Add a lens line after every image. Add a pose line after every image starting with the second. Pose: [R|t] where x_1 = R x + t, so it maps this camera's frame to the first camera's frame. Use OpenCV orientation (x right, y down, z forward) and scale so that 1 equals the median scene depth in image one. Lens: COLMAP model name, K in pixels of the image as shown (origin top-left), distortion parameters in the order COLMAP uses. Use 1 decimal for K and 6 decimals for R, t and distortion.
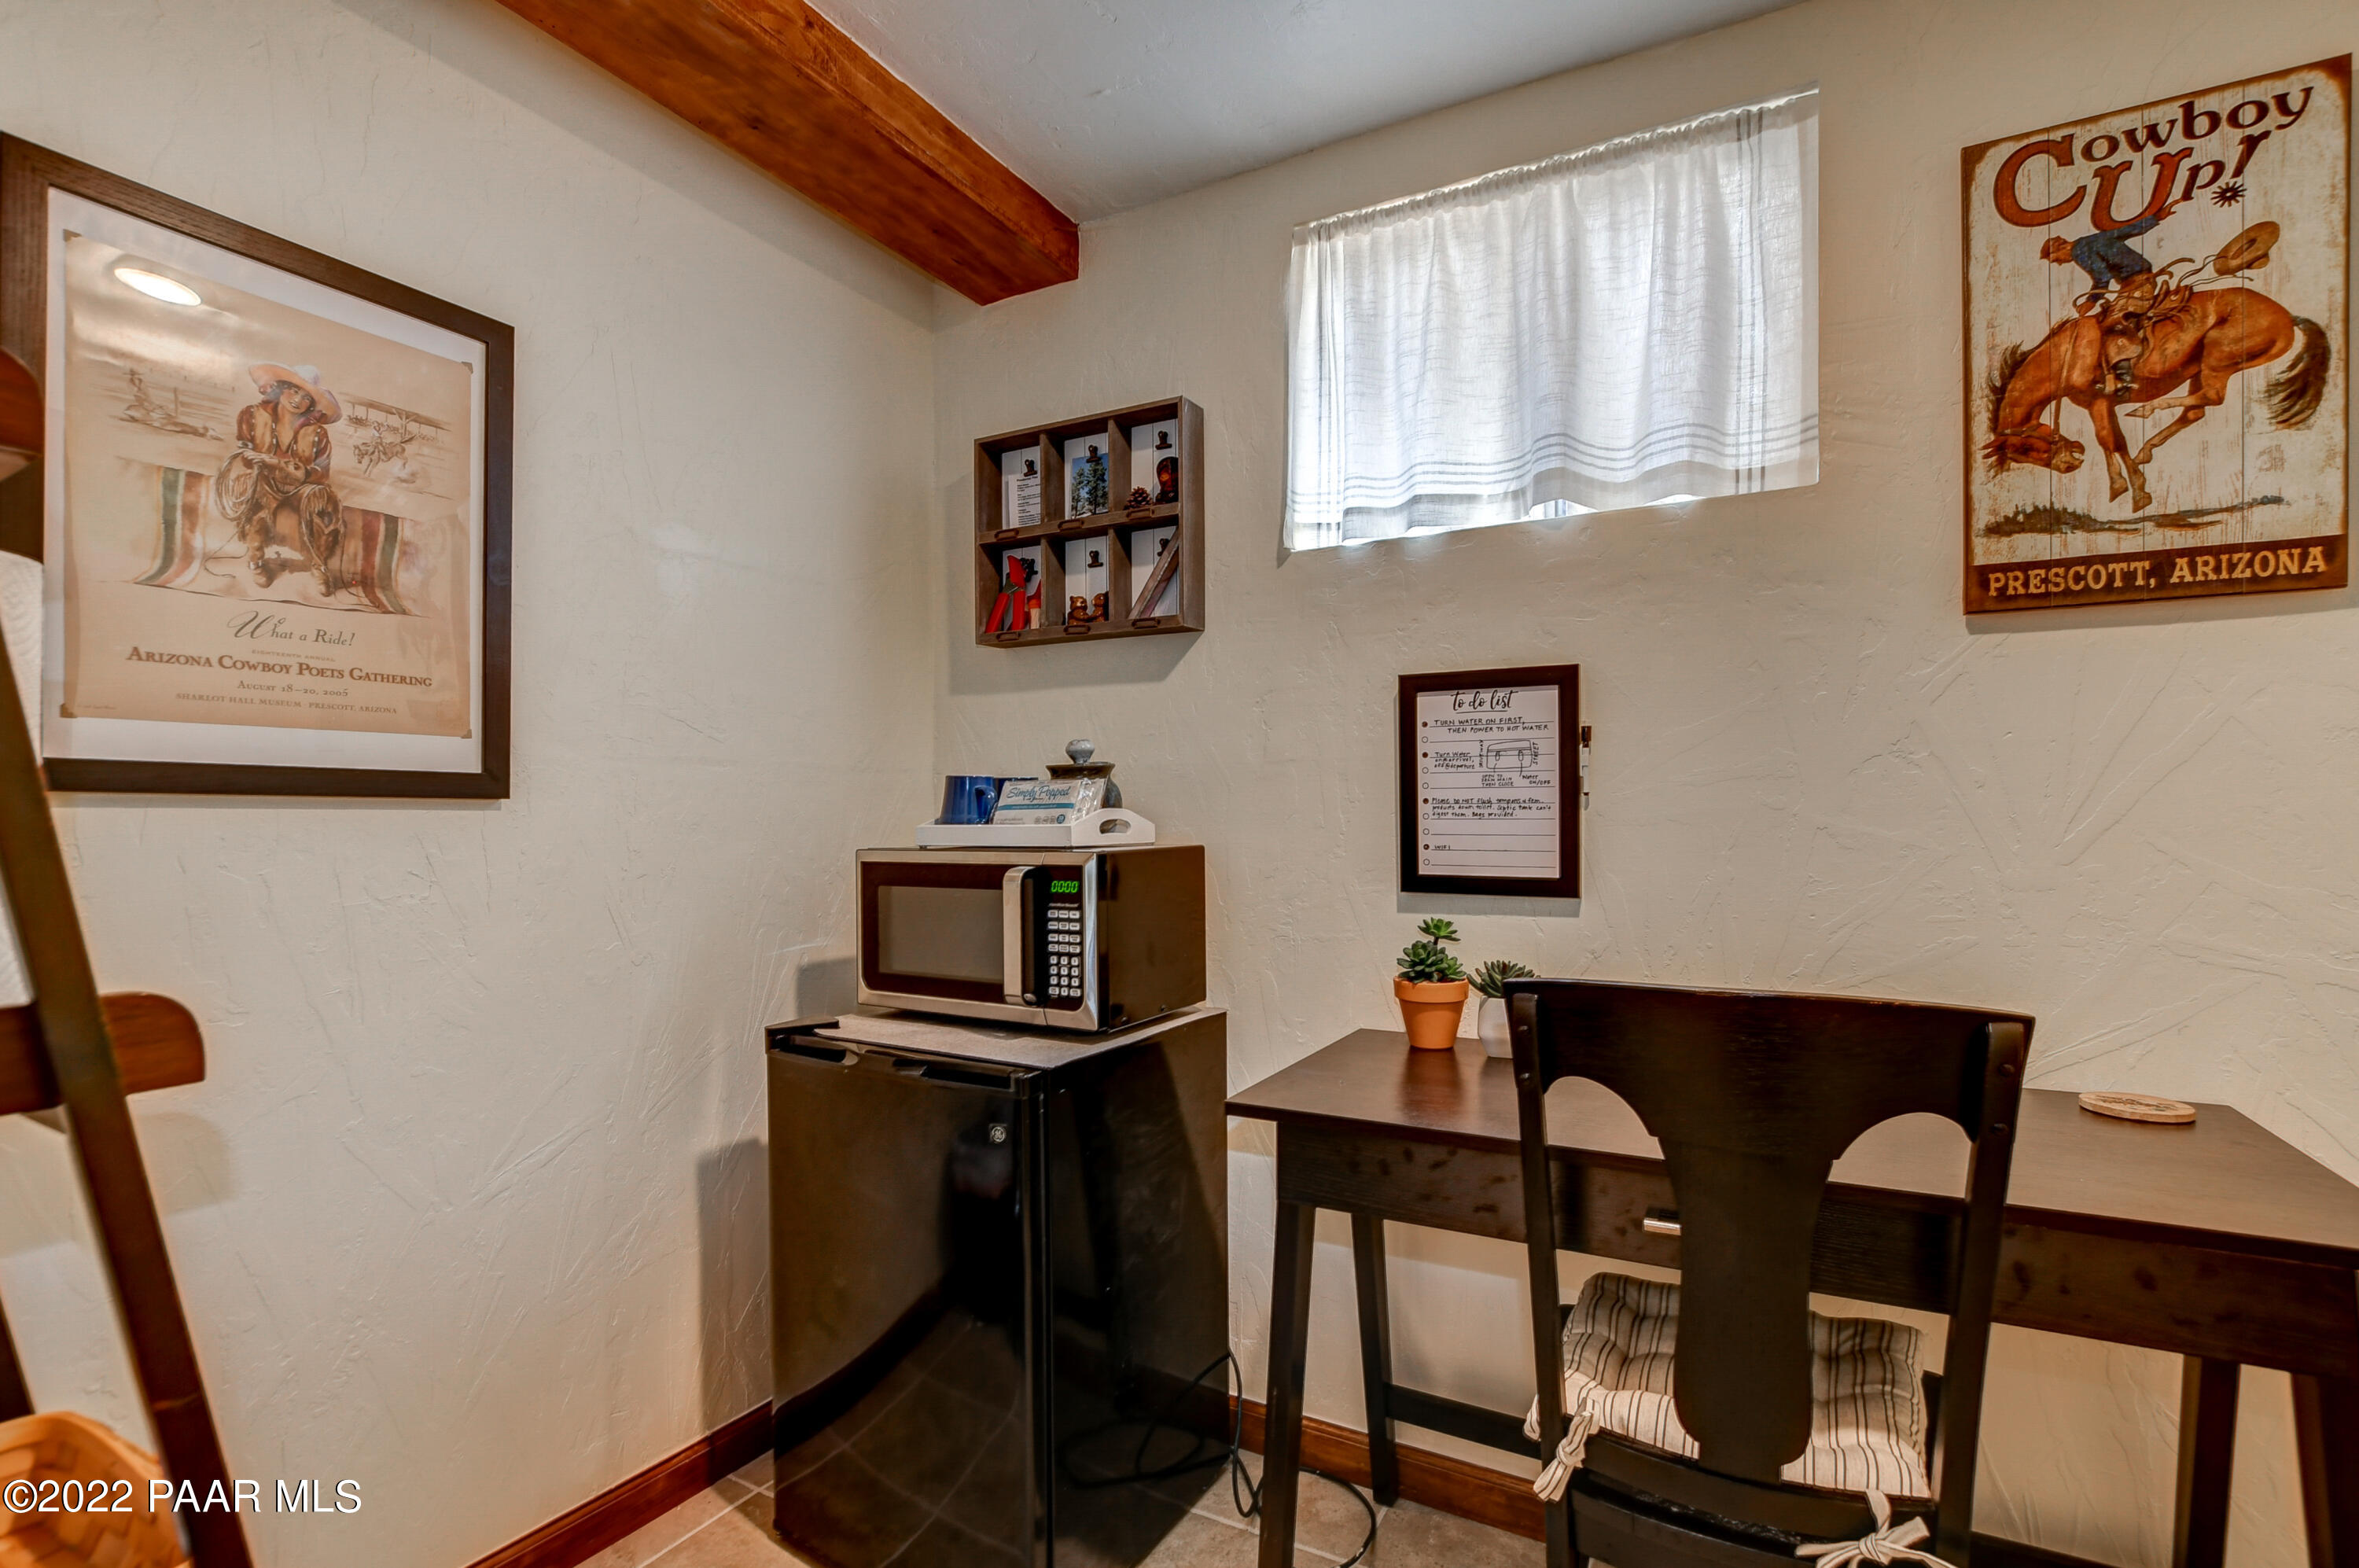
lens RADIAL K [[1066.3, 0, 1190.2], [0, 1066.3, 803.2], [0, 0, 1]] dist [-0.019782, 0.000809]
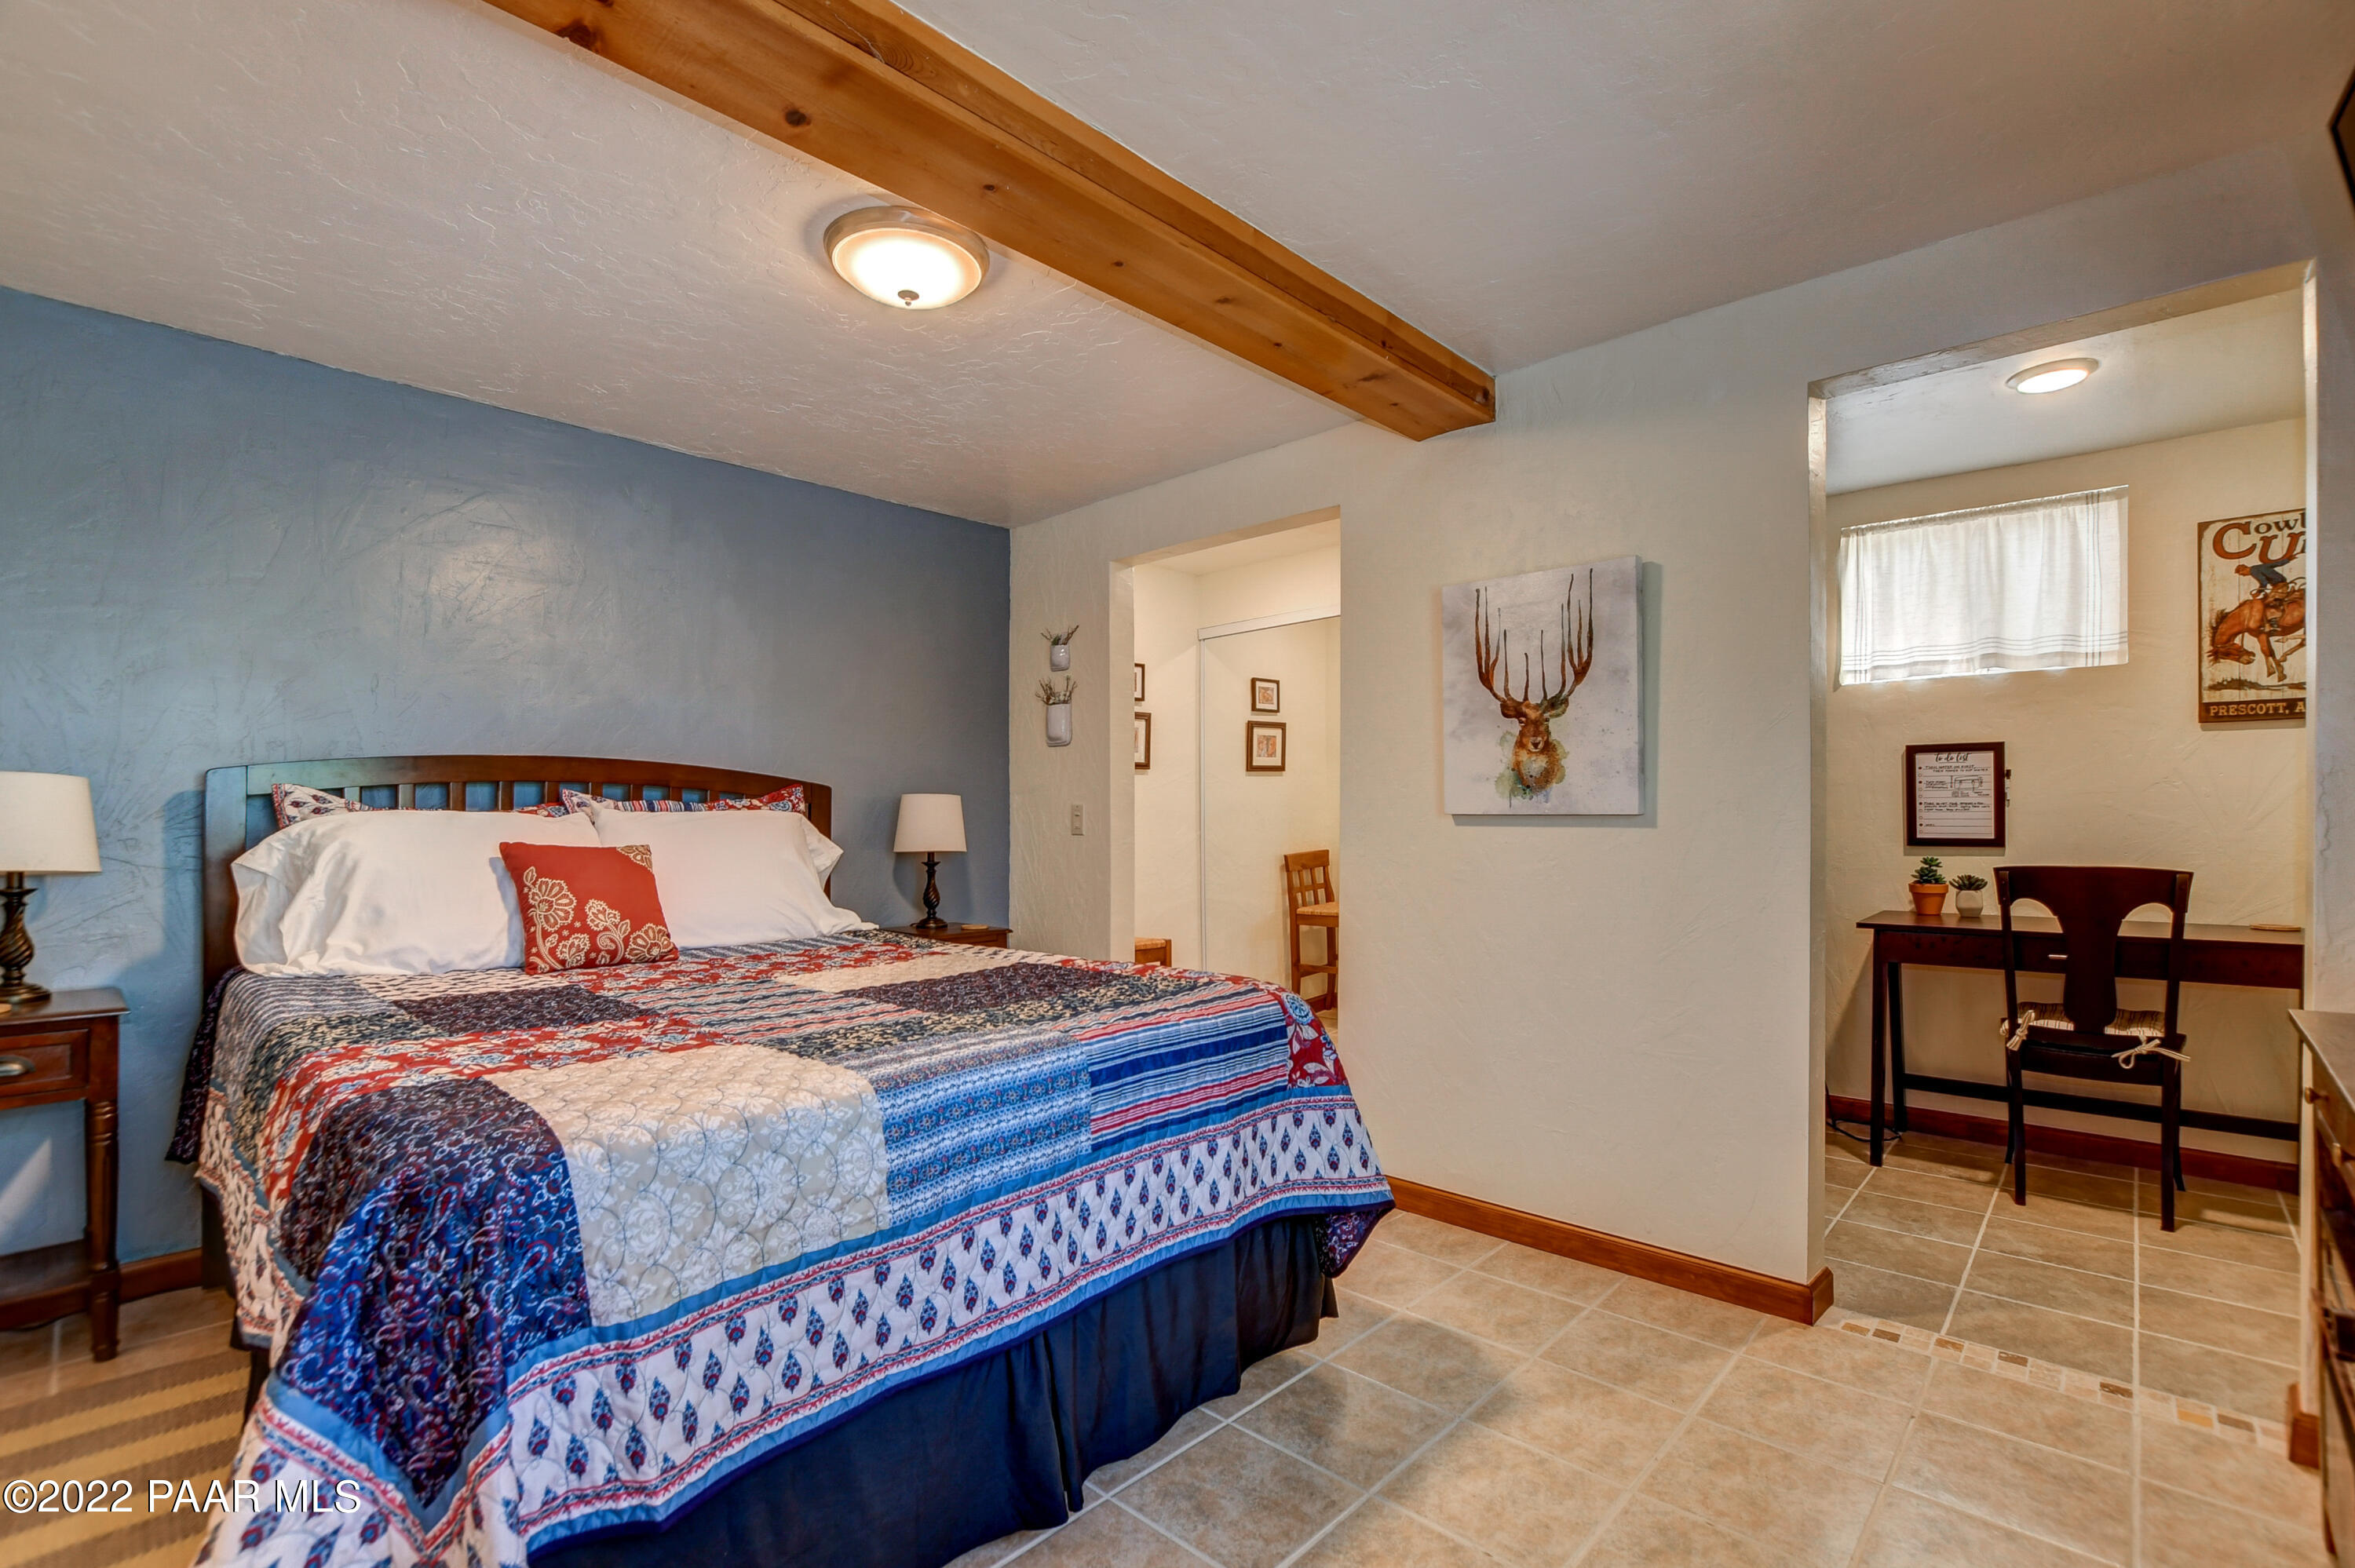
lens RADIAL K [[1064.3, 0, 1188.2], [0, 1064.3, 803.1], [0, 0, 1]] dist [-0.019782, 0.000809]
pose [[0.974327, -0.006693, -0.225036, -0.828445], [0.008851, 0.999924, 0.008583, -0.038017], [0.224962, -0.010354, 0.974313, -1.576109]]
